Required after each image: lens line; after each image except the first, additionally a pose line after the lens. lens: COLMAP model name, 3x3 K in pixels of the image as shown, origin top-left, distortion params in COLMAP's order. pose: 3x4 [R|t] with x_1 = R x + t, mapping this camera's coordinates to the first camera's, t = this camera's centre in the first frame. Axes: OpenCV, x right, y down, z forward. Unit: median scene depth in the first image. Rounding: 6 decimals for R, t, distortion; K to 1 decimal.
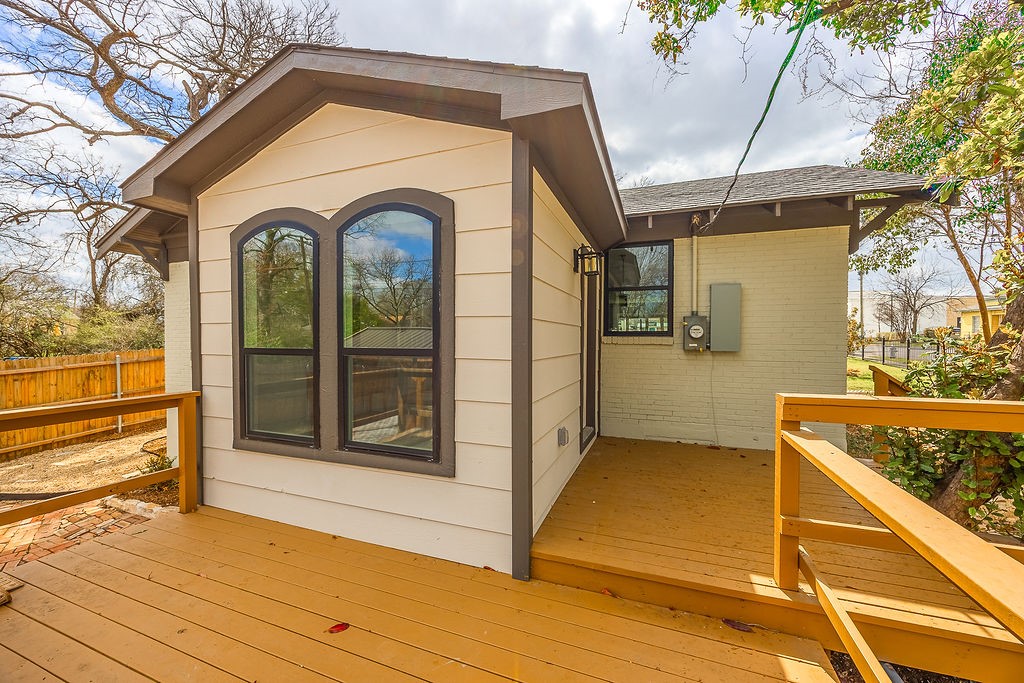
lens RADIAL K [[393.8, 0, 512.6], [0, 393.8, 342.6], [0, 0, 1]] dist [-0.001805, 0.000220]
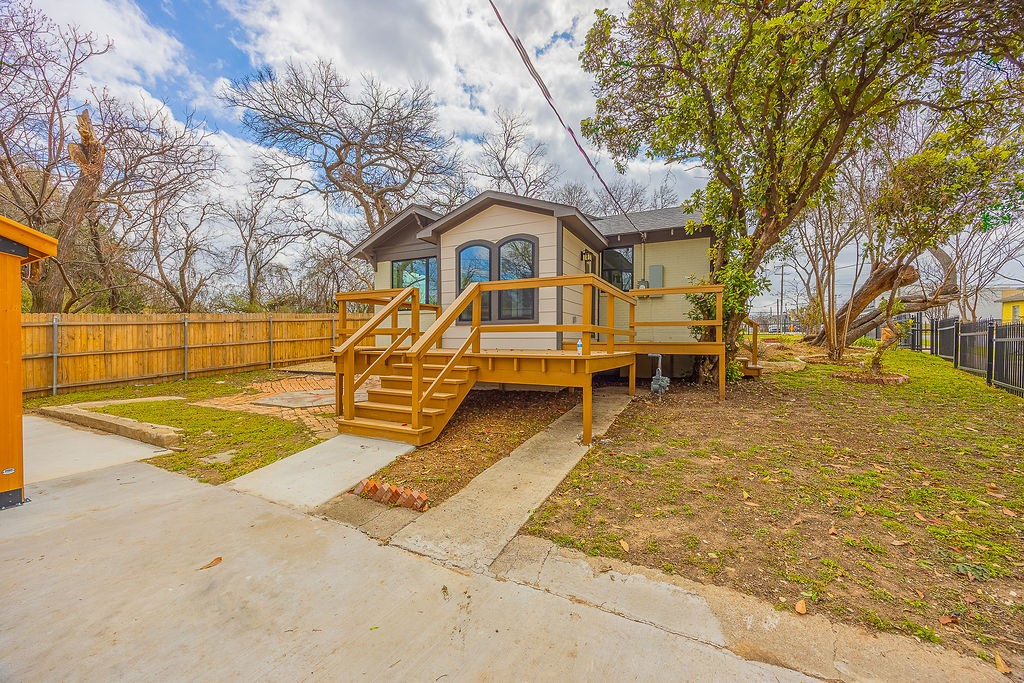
lens RADIAL K [[393.8, 0, 510.1], [0, 393.8, 341.8], [0, 0, 1]] dist [-0.001805, 0.000220]
pose [[0.994441, 0.000456, -0.105296, -0.027425], [-0.000652, 0.999998, -0.001823, 0.339272], [0.105295, 0.001882, 0.994439, -1.519048]]
